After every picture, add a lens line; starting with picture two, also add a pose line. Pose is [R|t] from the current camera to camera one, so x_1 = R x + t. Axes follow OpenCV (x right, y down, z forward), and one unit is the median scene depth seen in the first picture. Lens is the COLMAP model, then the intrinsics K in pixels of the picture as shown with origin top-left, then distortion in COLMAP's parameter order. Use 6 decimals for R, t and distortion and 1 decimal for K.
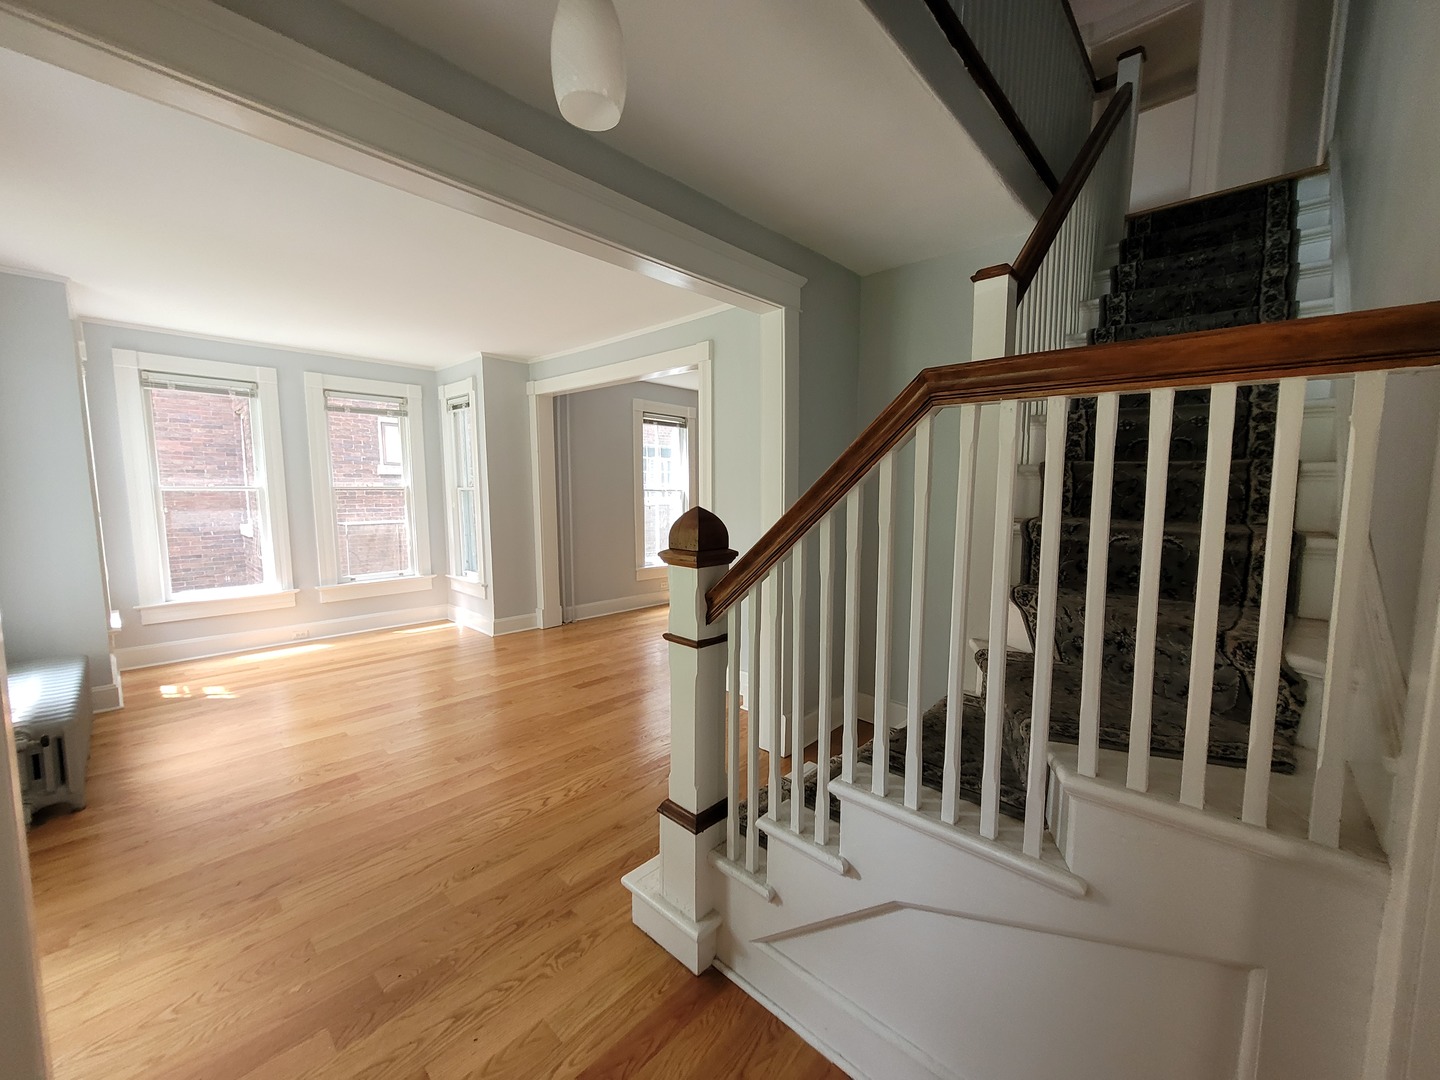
lens RADIAL K [[568.7, 0, 726.4], [0, 568.7, 539.4], [0, 0, 1]] dist [-0.002212, -0.000839]
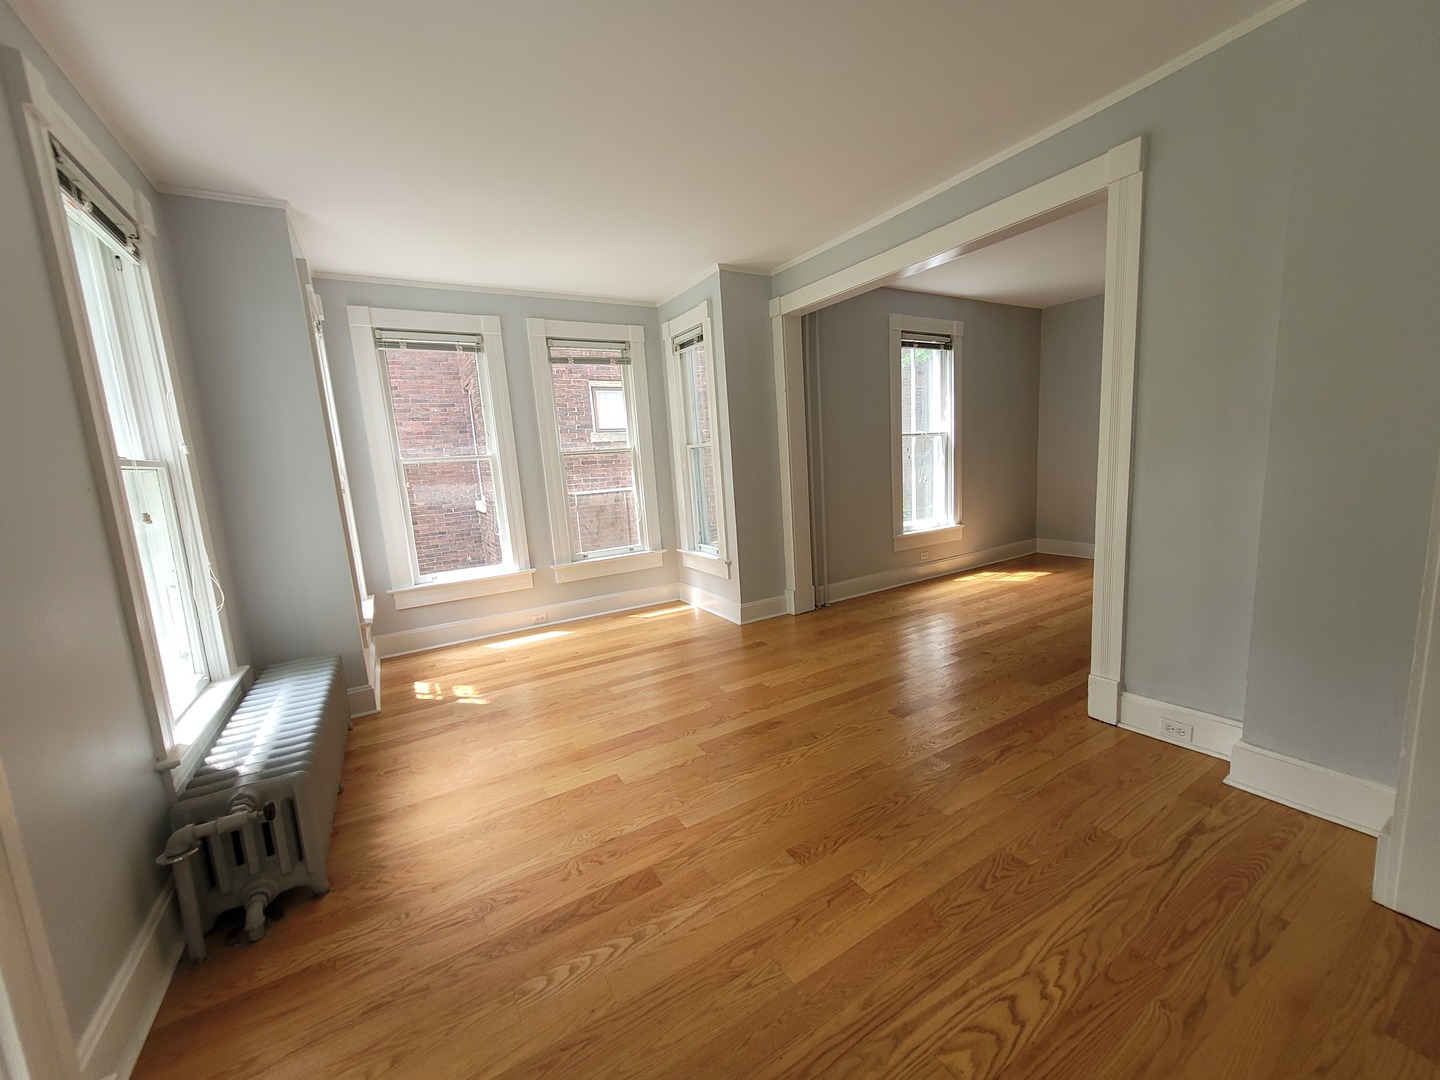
lens RADIAL K [[568.7, 0, 710.6], [0, 568.7, 541.2], [0, 0, 1]] dist [-0.002212, -0.000839]
pose [[0.950488, -0.017742, -0.310254, -0.213570], [0.037981, 0.997517, 0.059315, 0.001914], [0.308431, -0.068161, 0.948801, 0.241199]]
